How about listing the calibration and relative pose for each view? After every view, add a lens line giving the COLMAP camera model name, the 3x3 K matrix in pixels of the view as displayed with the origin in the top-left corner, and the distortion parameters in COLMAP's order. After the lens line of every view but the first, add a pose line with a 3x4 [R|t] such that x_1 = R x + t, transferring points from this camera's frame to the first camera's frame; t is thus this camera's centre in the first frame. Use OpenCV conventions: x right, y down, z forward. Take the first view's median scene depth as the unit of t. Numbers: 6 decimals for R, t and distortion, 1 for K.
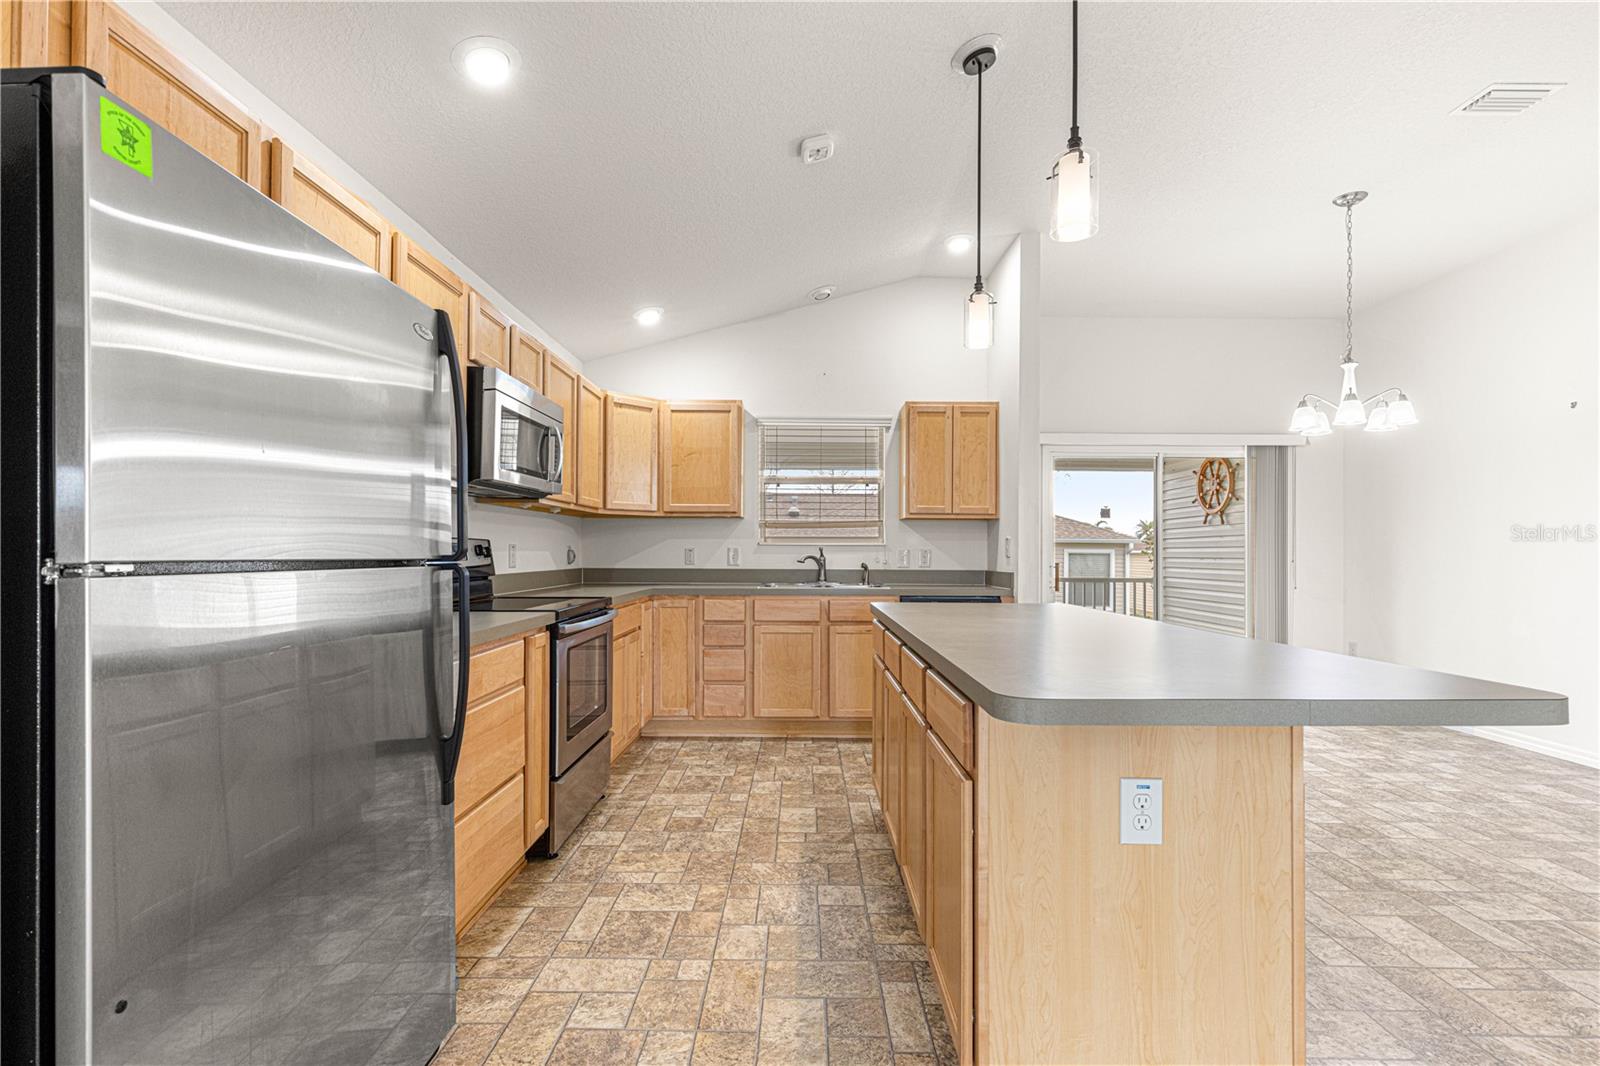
lens RADIAL K [[700.8, 0, 787.9], [0, 700.8, 563.8], [0, 0, 1]] dist [-0.005290, 0.000269]
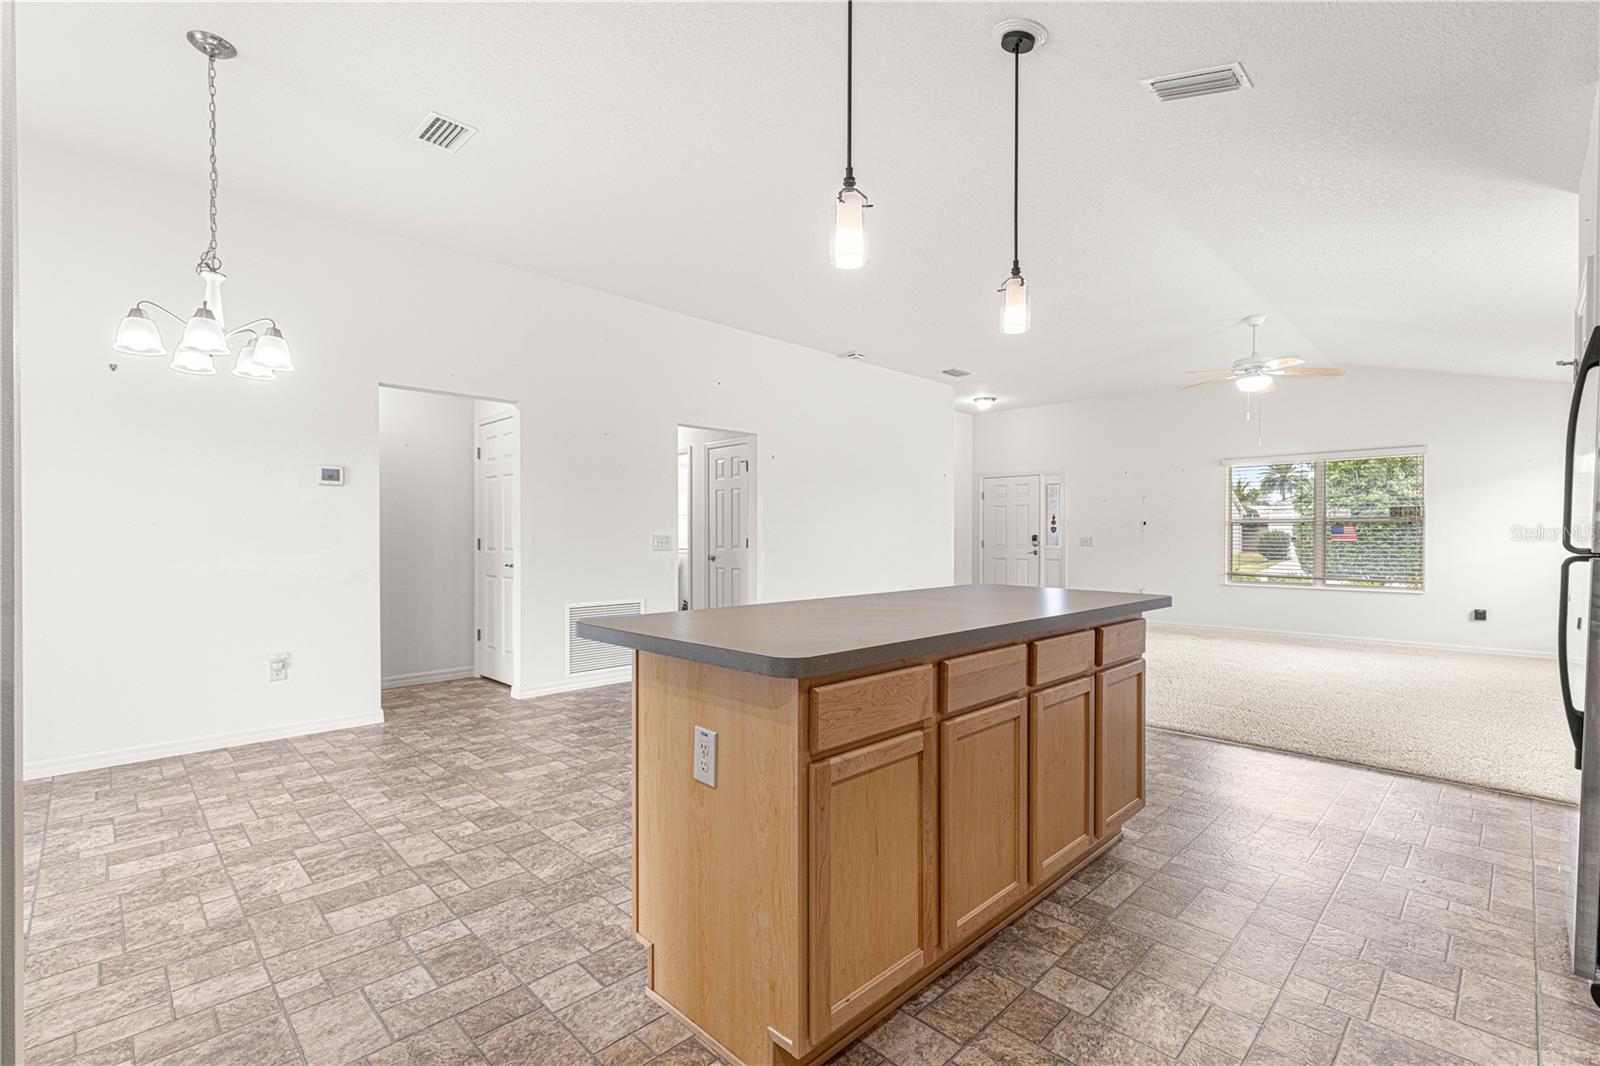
lens RADIAL K [[702.7, 0, 799.5], [0, 702.7, 555.0], [0, 0, 1]] dist [0.001359, -0.000569]
pose [[-0.712547, -0.025605, 0.701157, -0.117835], [0.001903, 0.999260, 0.038426, -0.017368], [-0.701622, 0.028715, -0.711971, 0.848430]]
